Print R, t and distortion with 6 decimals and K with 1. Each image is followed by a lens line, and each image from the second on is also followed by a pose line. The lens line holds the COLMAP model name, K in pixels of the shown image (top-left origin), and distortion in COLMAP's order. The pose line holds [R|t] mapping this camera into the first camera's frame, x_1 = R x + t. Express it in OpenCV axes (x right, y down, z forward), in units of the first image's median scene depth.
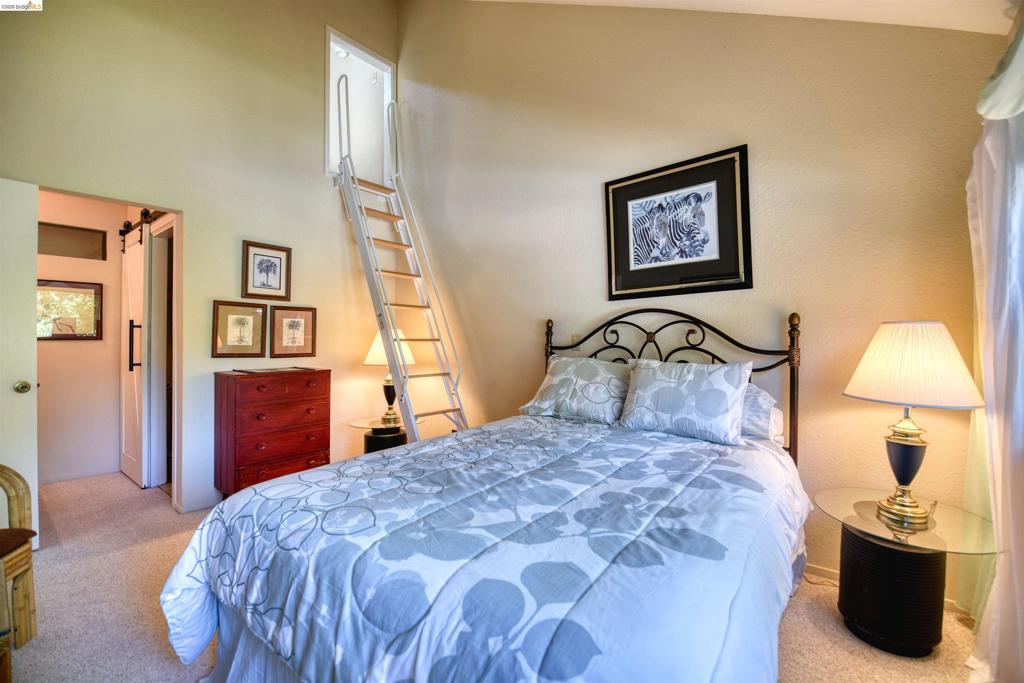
lens RADIAL K [[441.5, 0, 517.3], [0, 441.5, 338.4], [0, 0, 1]] dist [-0.000194, -0.000097]
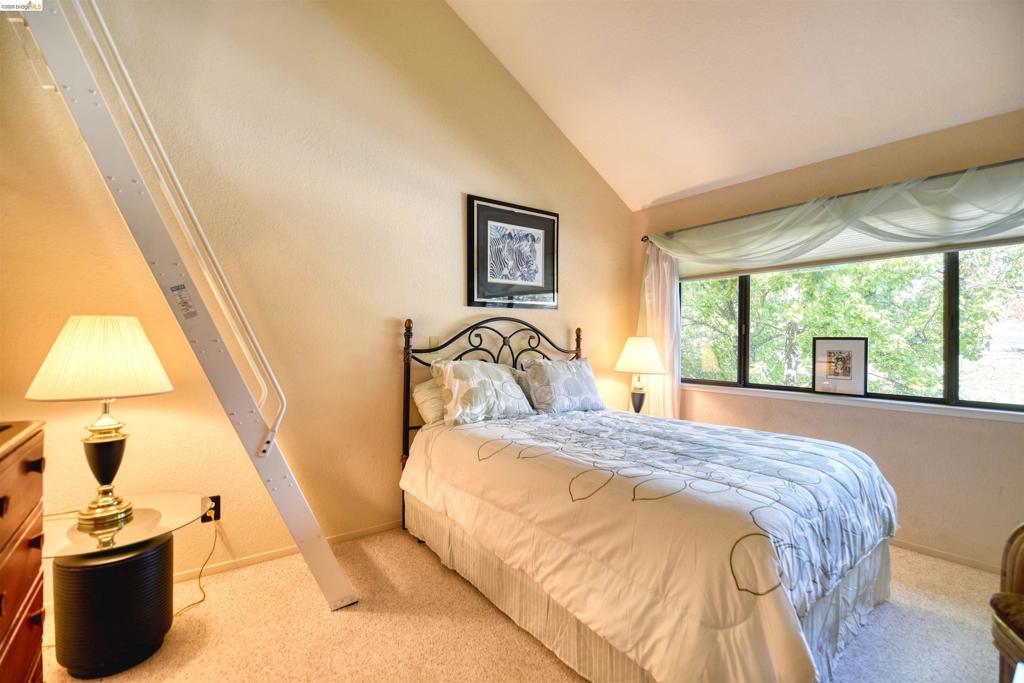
lens RADIAL K [[441.5, 0, 519.3], [0, 441.5, 342.8], [0, 0, 1]] dist [-0.000194, -0.000097]
pose [[0.240402, 0.000208, 0.970673, -0.859976], [-0.017309, 0.999842, 0.004072, -0.003430], [-0.970519, -0.017780, 0.240367, 0.670602]]
